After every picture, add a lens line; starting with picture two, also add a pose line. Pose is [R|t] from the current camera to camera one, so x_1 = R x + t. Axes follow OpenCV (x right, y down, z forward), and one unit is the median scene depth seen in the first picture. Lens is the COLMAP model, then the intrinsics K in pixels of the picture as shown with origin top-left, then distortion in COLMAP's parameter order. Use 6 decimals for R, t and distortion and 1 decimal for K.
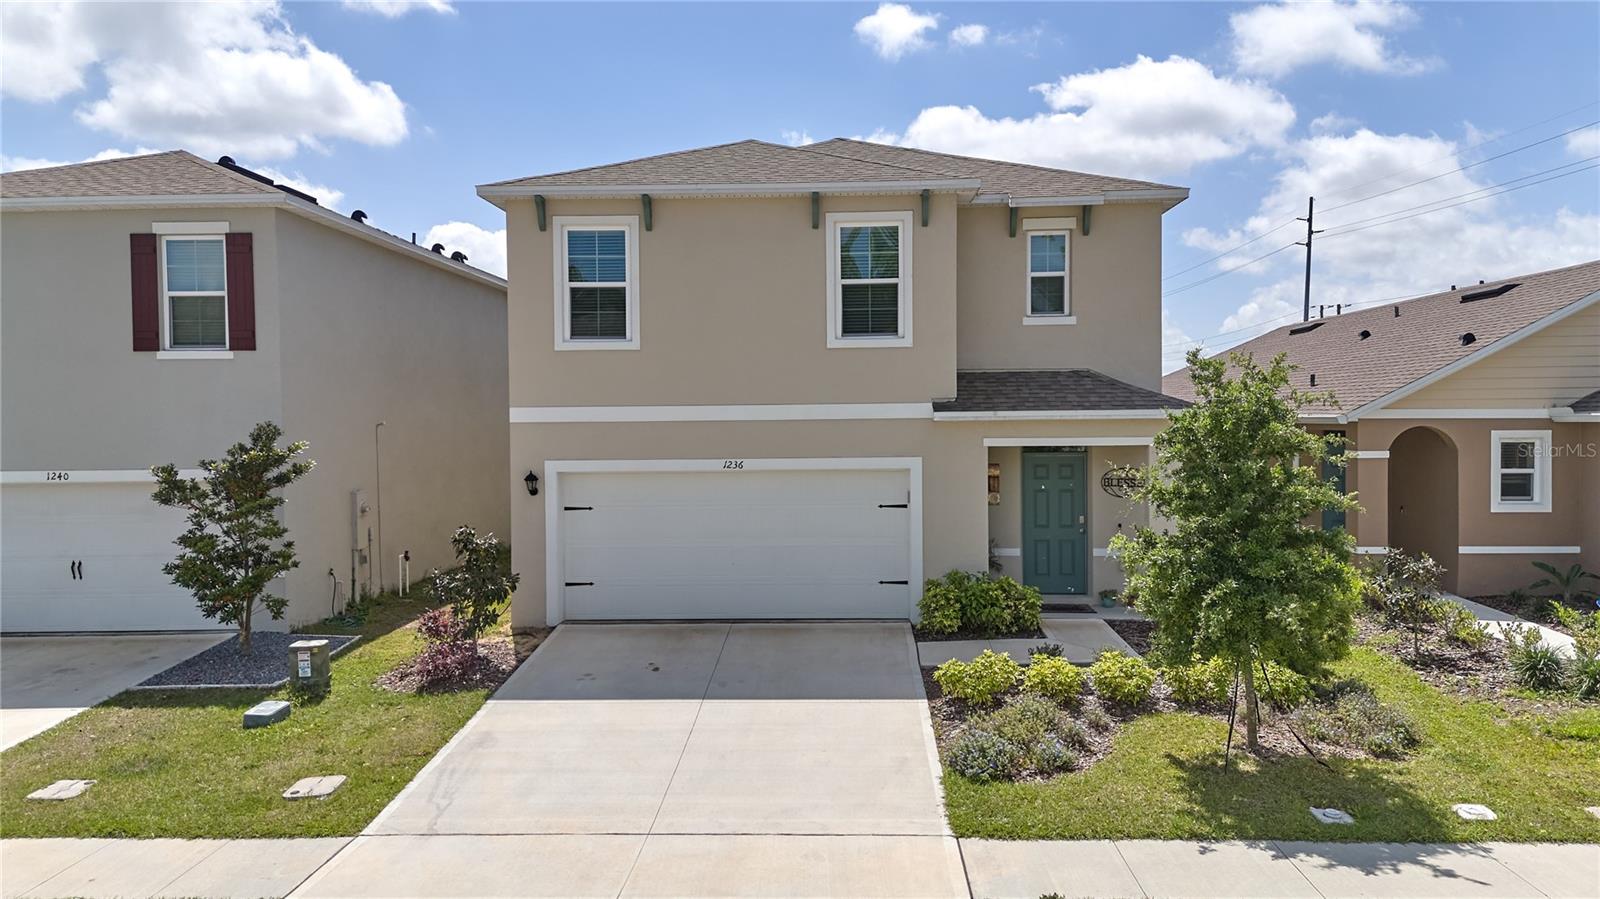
lens RADIAL K [[1123.0, 0, 797.8], [0, 1123.0, 436.9], [0, 0, 1]] dist [0.079342, -0.080698]
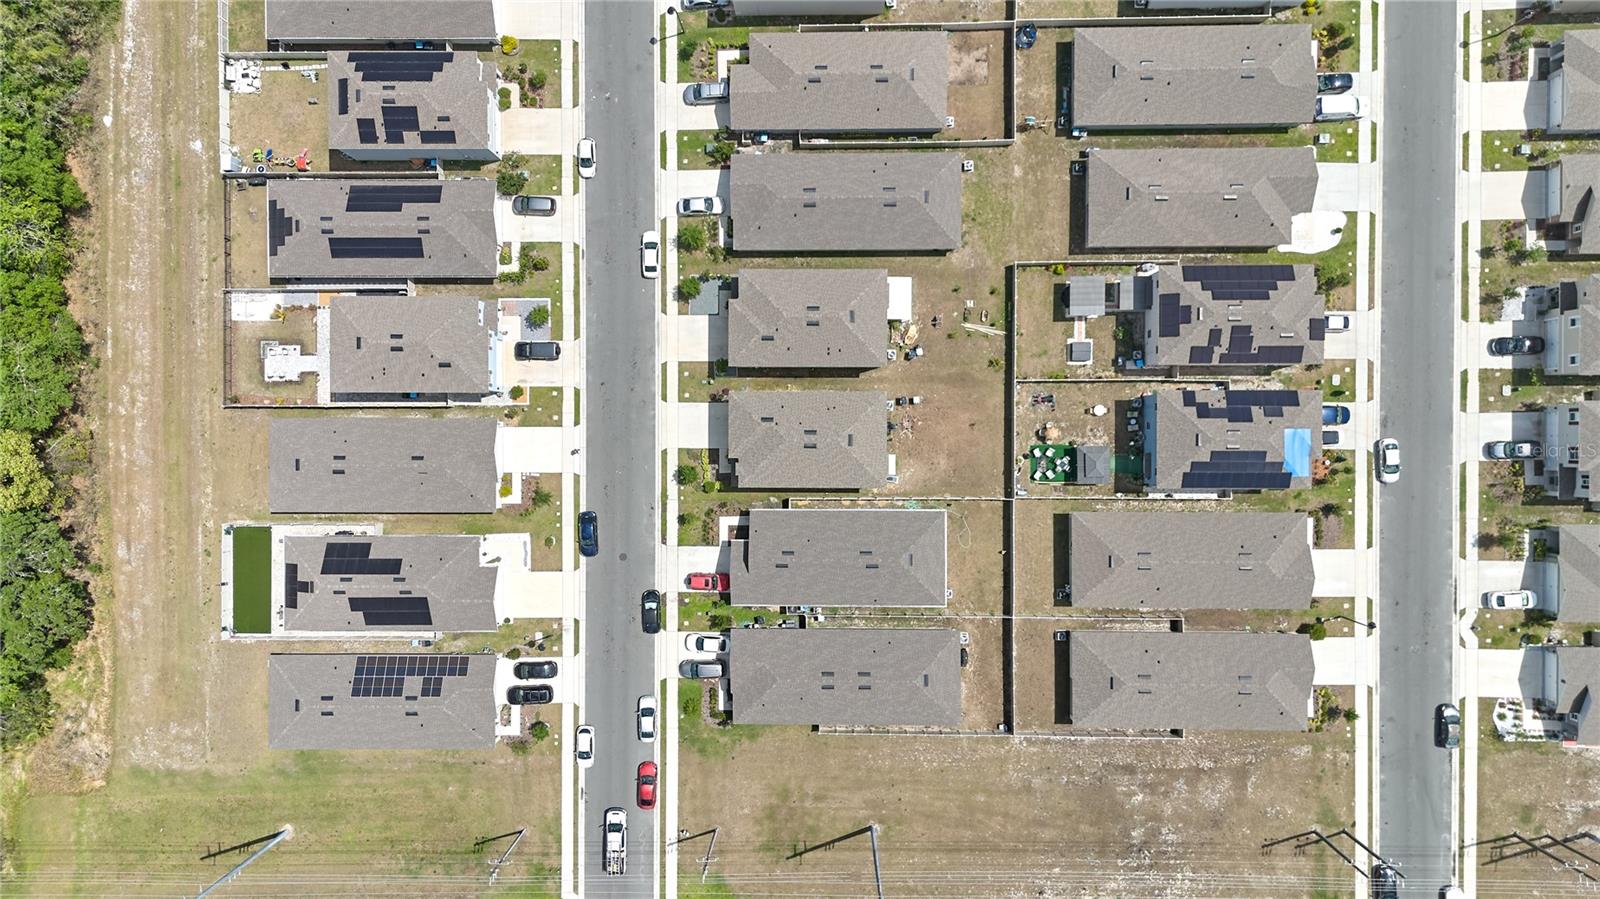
lens RADIAL K [[1123.0, 0, 797.8], [0, 1123.0, 436.9], [0, 0, 1]] dist [0.079342, -0.080698]
pose [[0.045307, 0.998721, 0.022433, -0.132385], [0.007681, -0.022803, 0.999710, -7.561916], [0.998944, -0.045122, -0.008704, 1.485548]]
